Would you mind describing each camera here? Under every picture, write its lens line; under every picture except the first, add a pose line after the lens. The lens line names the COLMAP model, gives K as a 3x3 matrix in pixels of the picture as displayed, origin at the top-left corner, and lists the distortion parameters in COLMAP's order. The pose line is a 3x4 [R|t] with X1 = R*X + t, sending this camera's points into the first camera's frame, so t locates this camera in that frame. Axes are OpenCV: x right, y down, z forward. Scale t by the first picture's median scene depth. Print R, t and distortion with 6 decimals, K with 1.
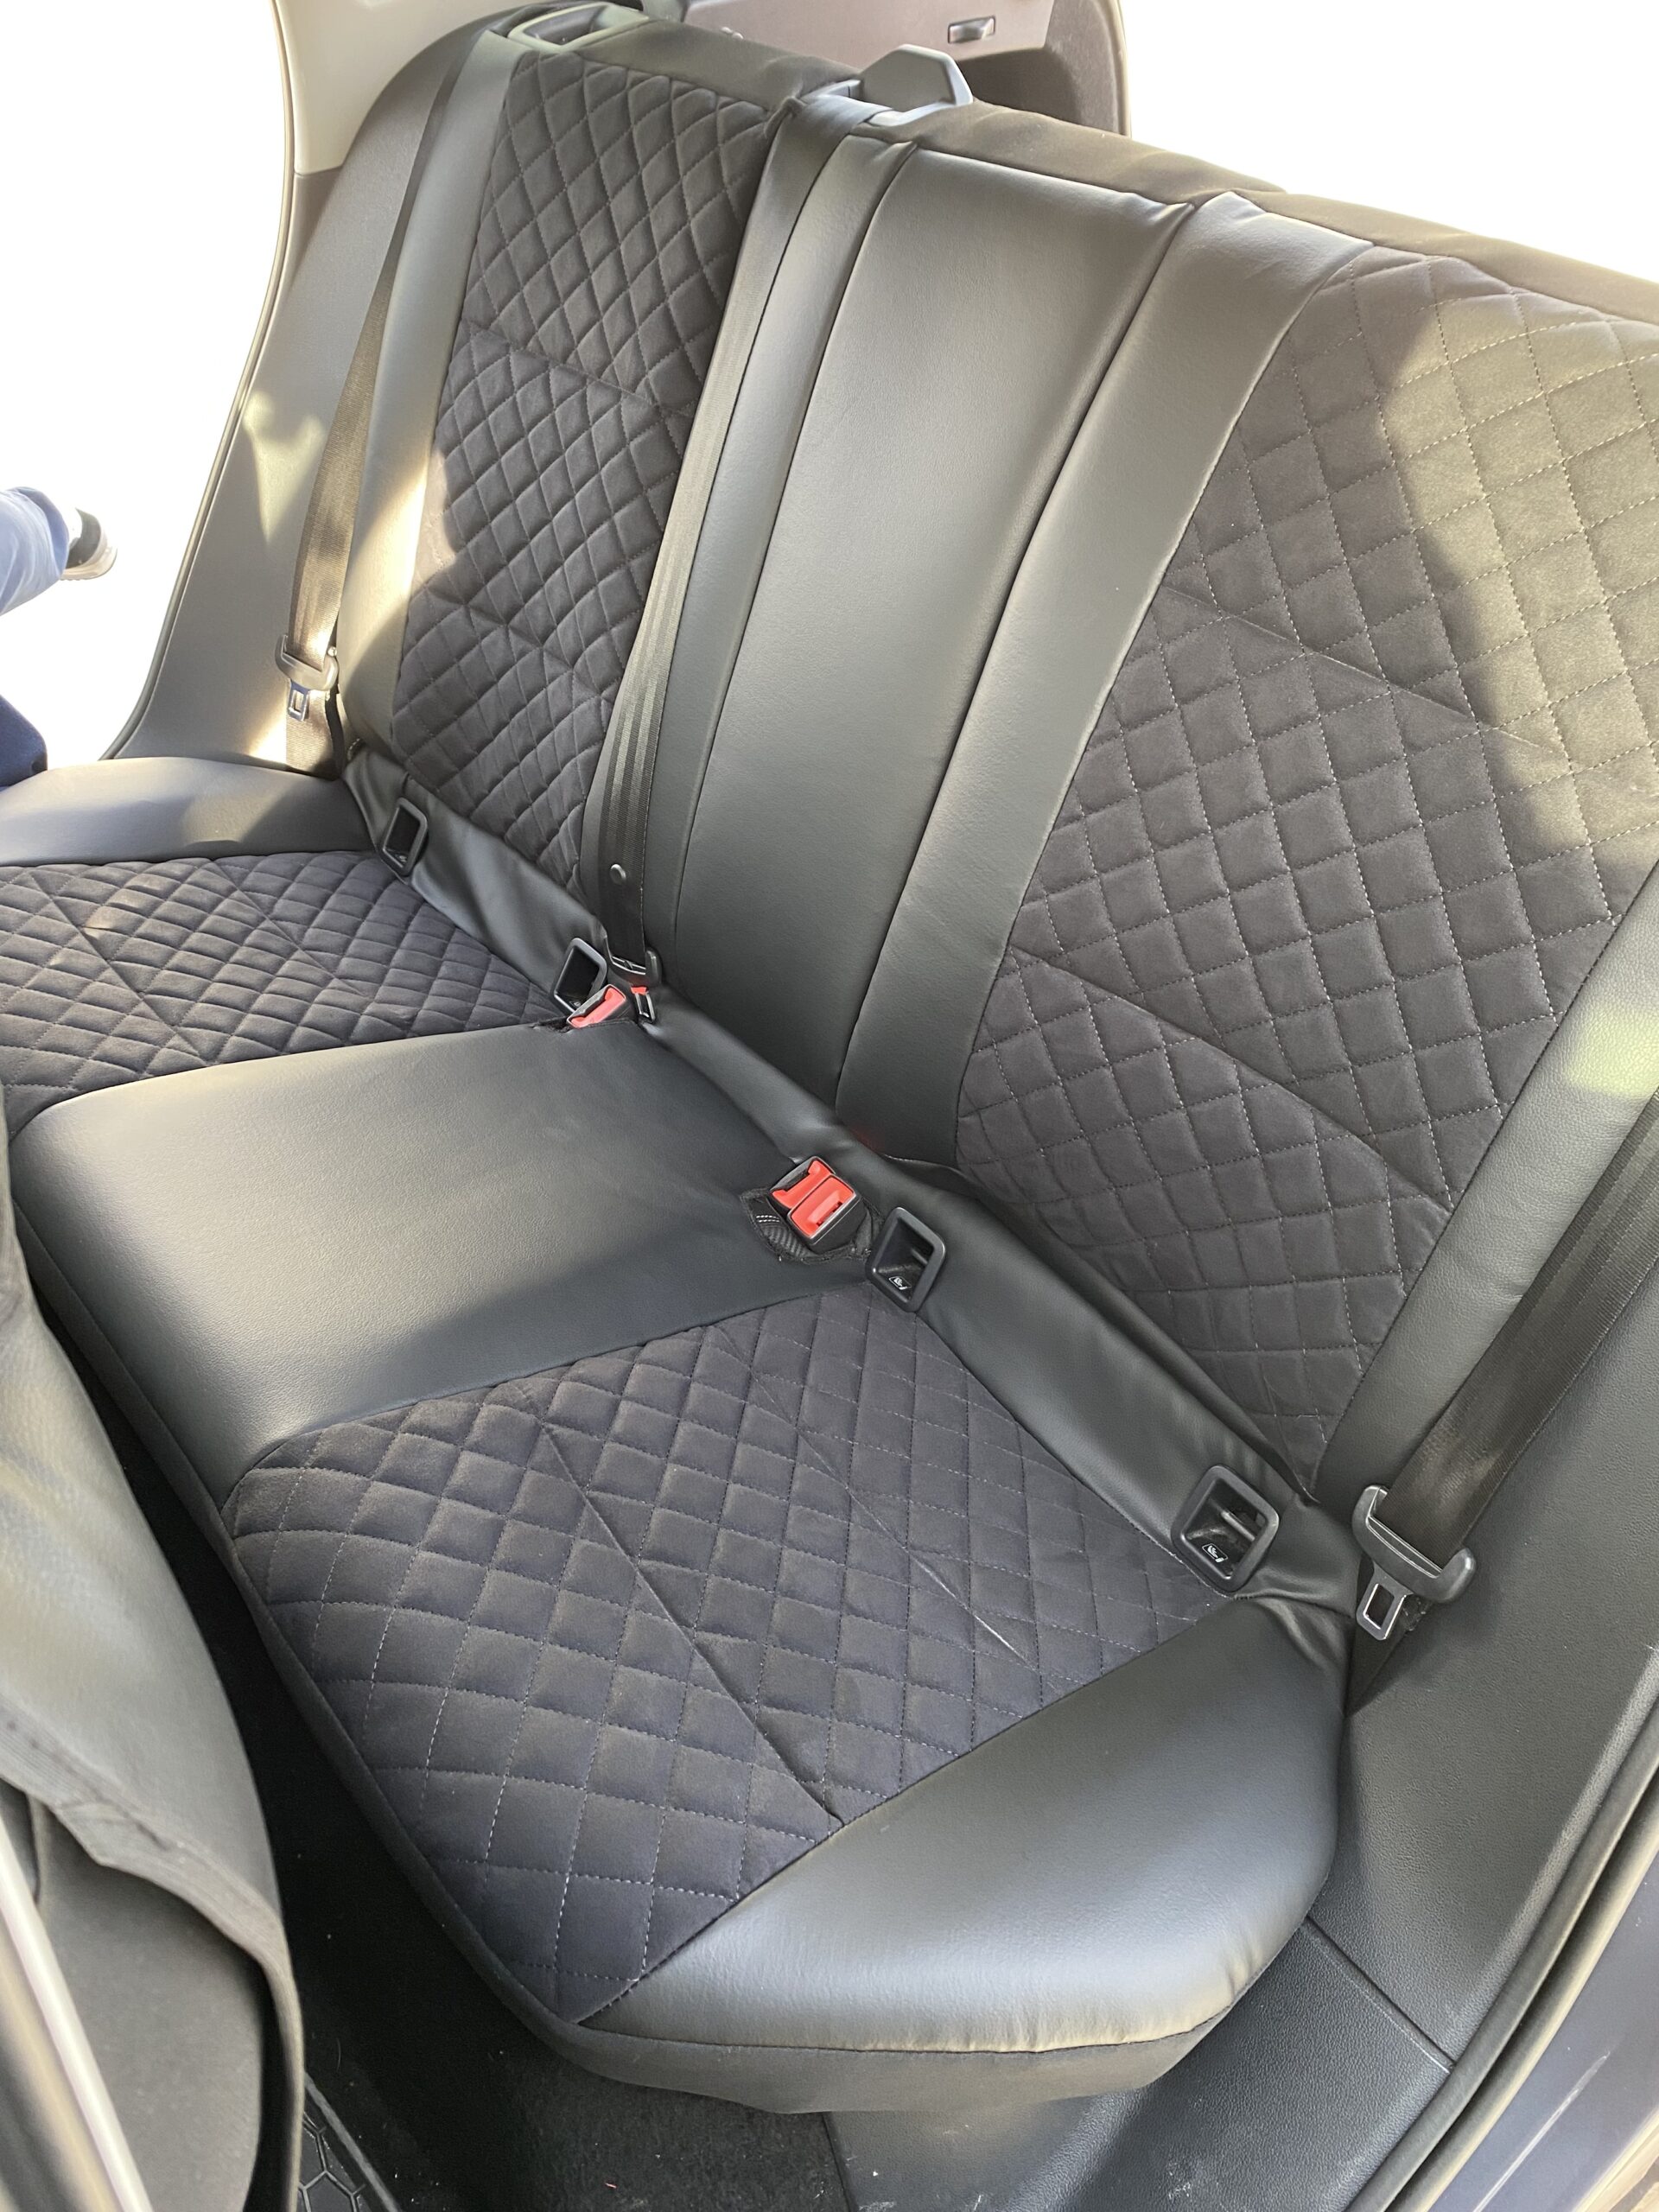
lens RADIAL K [[1652.8, 0, 851.2], [0, 1652.8, 1058.5], [0, 0, 1]] dist [0.035524, -0.030133]
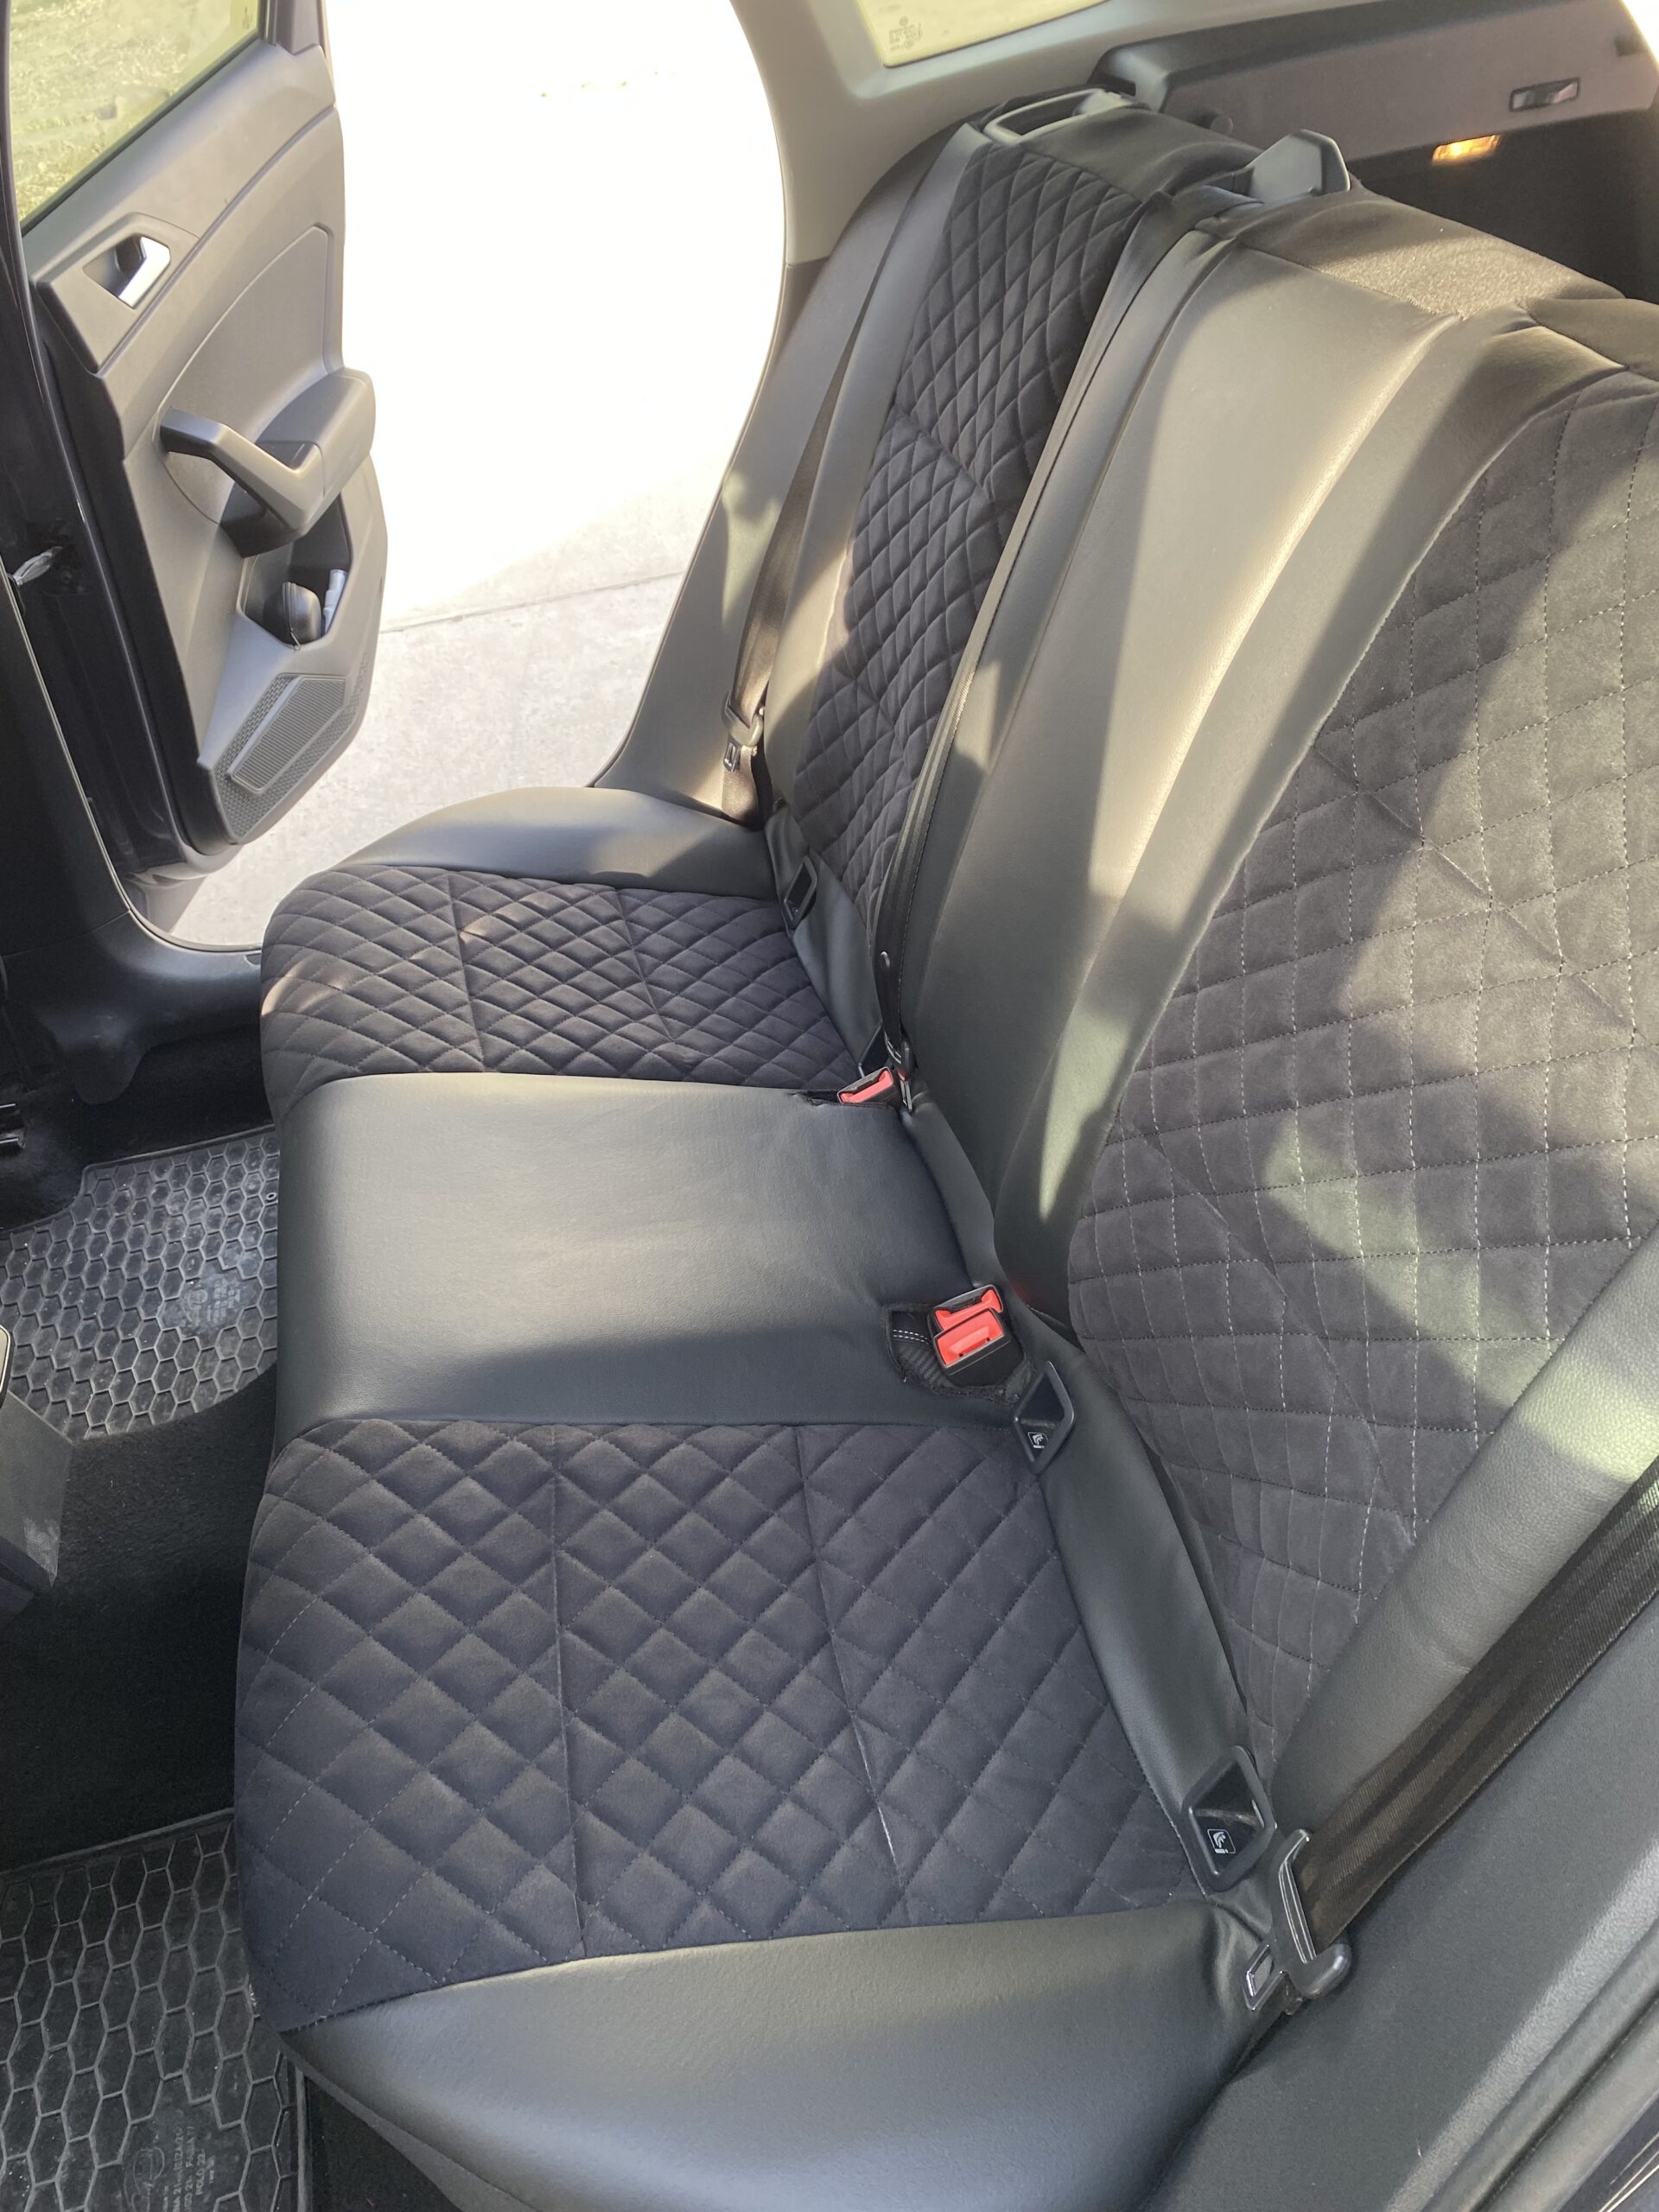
lens RADIAL K [[1652.8, 0, 848.6], [0, 1652.8, 1099.6], [0, 0, 1]] dist [0.035524, -0.030133]
pose [[0.895567, 0.199442, -0.397722, 0.252850], [-0.203200, 0.978576, 0.033165, -0.059099], [0.395815, 0.051116, 0.916907, 0.079345]]
